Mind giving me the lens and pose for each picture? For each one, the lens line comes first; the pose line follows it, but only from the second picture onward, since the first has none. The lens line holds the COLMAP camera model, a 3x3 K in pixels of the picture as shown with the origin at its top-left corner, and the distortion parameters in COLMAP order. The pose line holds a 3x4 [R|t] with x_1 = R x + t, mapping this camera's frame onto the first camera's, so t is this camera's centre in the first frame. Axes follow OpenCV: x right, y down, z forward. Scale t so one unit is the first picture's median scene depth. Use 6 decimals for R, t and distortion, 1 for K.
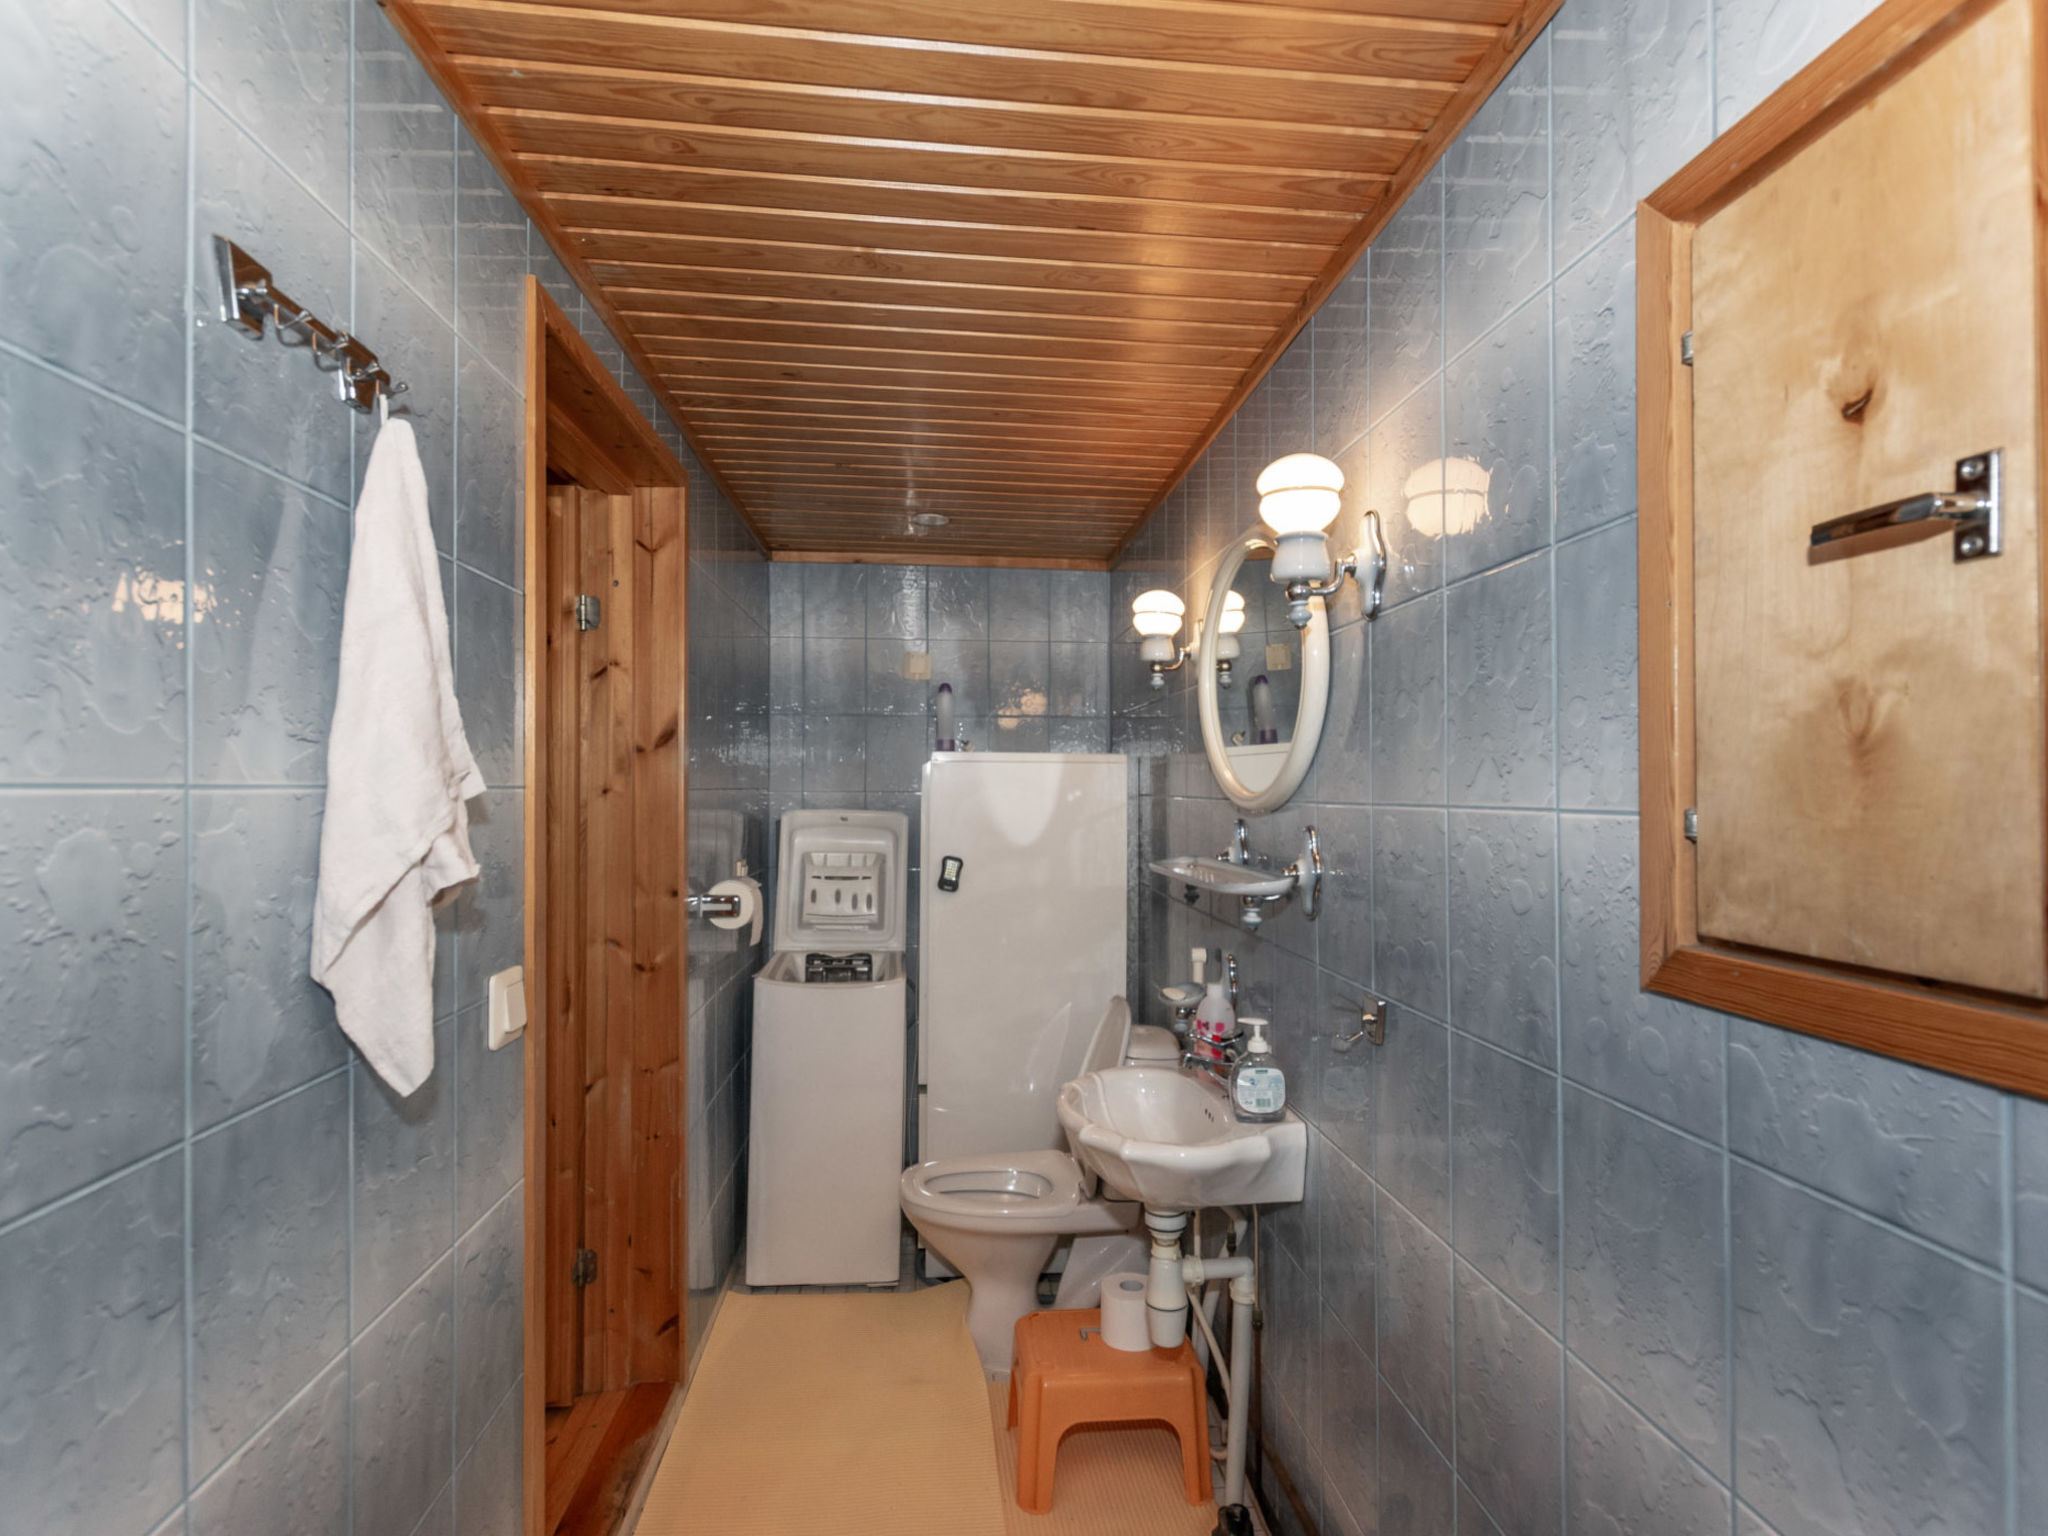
lens RADIAL K [[1051.0, 0, 1022.4], [0, 1051.0, 786.5], [0, 0, 1]] dist [0.000570, -0.000204]
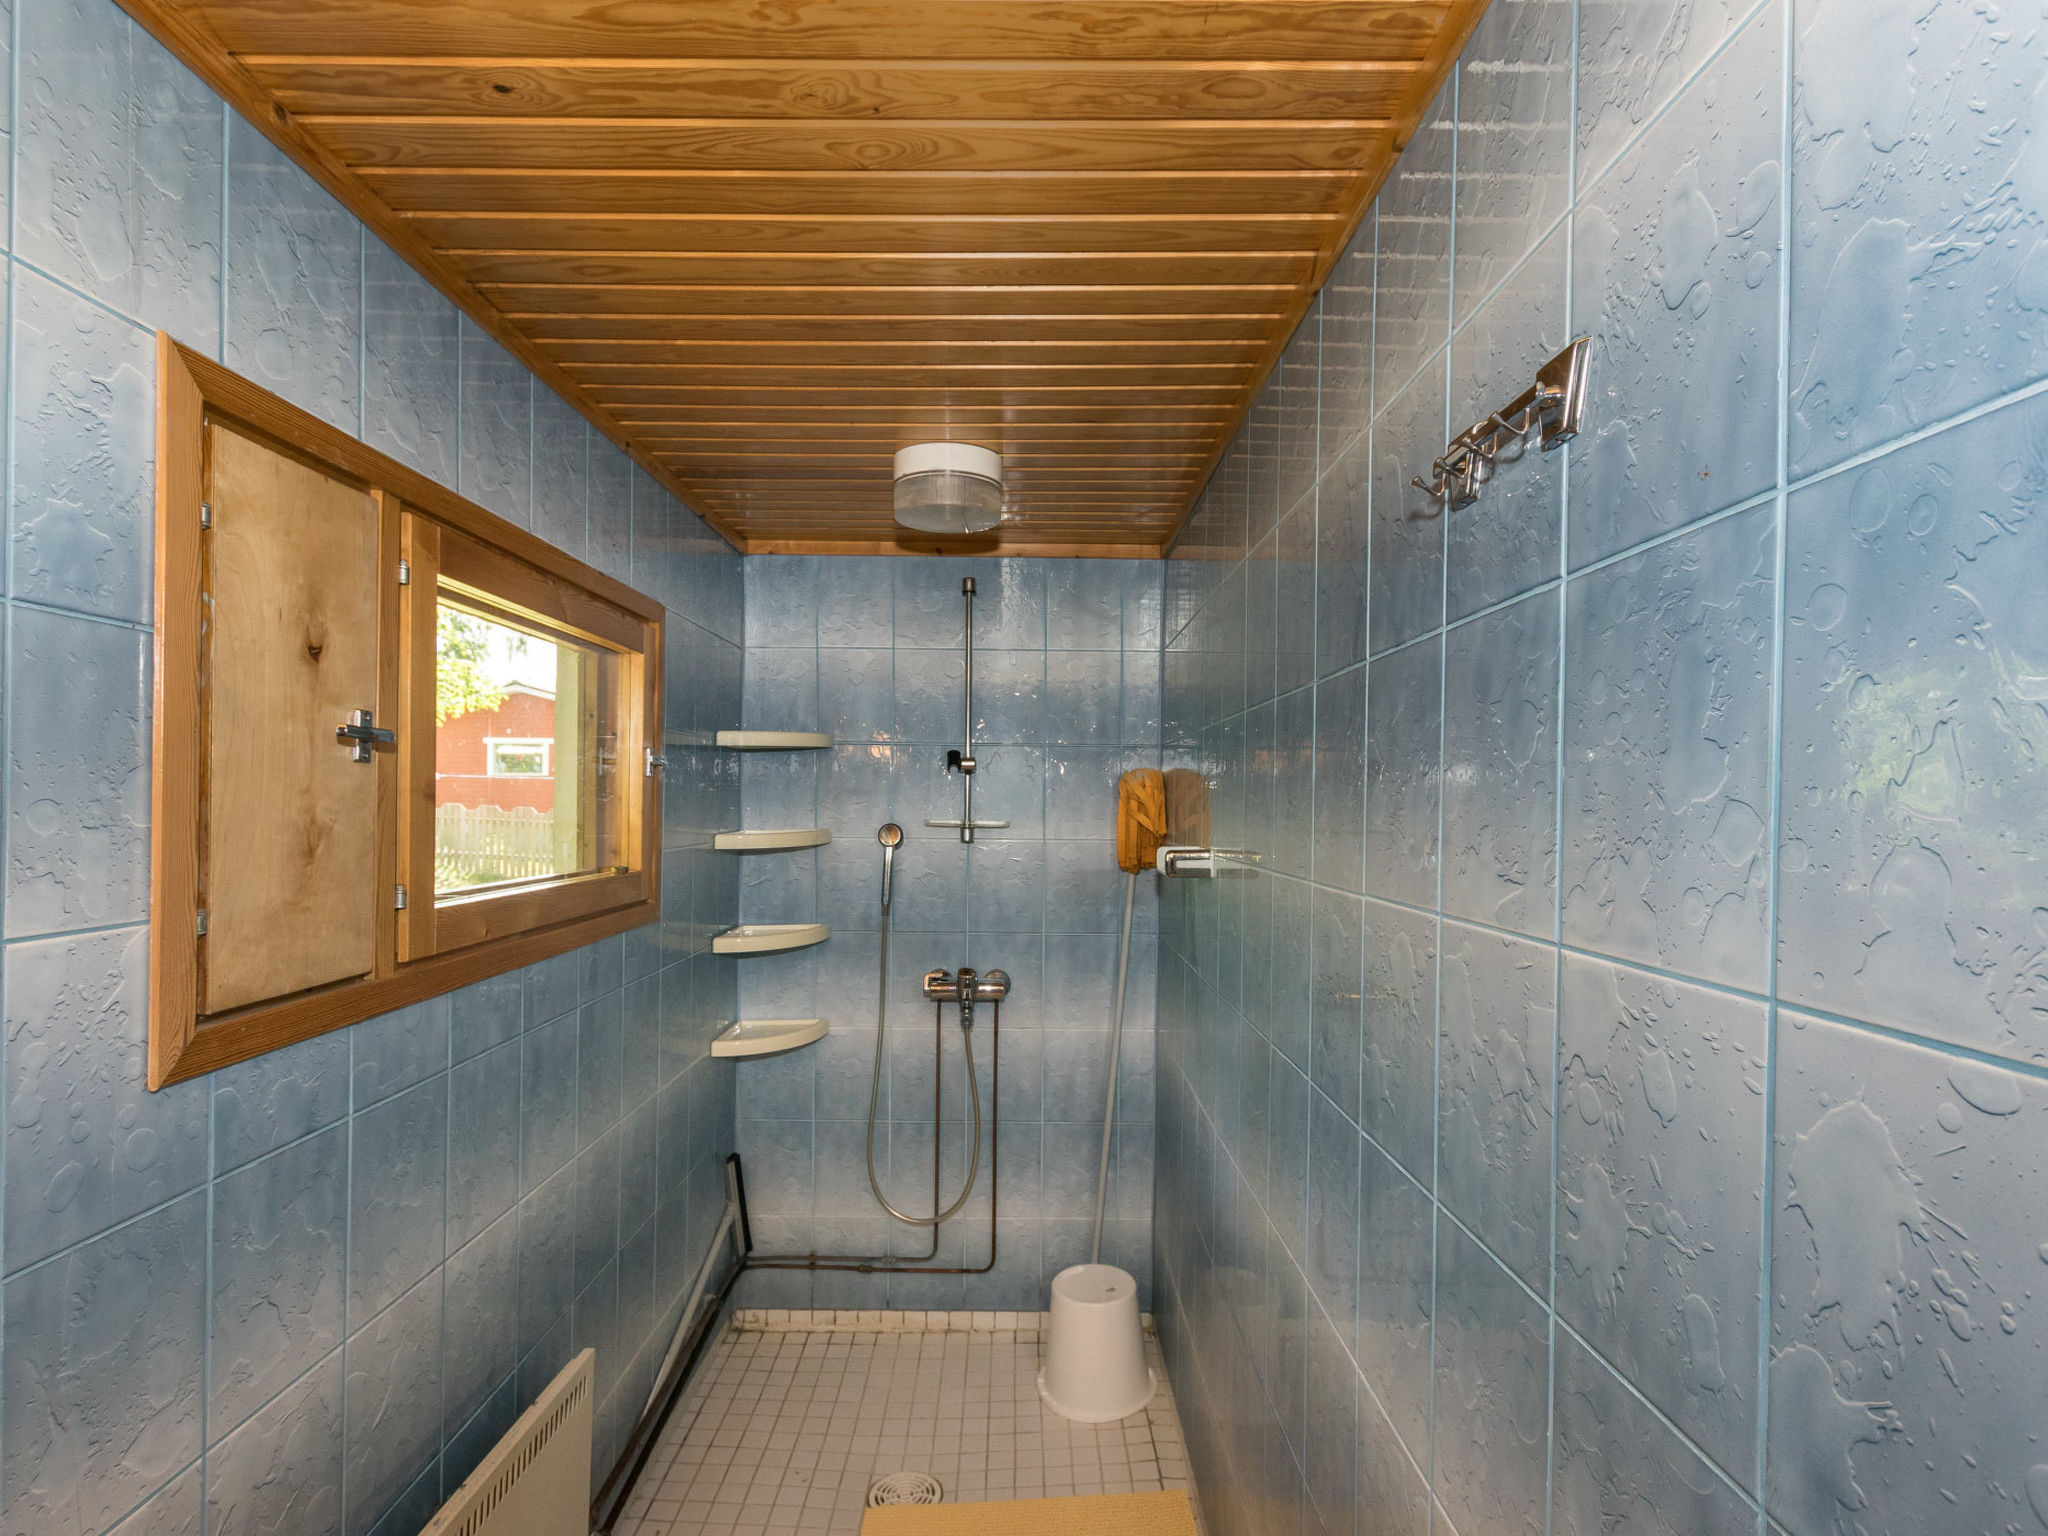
lens RADIAL K [[1051.0, 0, 1022.4], [0, 1051.0, 786.5], [0, 0, 1]] dist [0.000570, -0.000204]
pose [[-0.995425, -0.005535, 0.095384, -0.409611], [-0.006940, 0.999872, -0.014405, -0.111161], [-0.095293, -0.015001, -0.995336, 2.184620]]
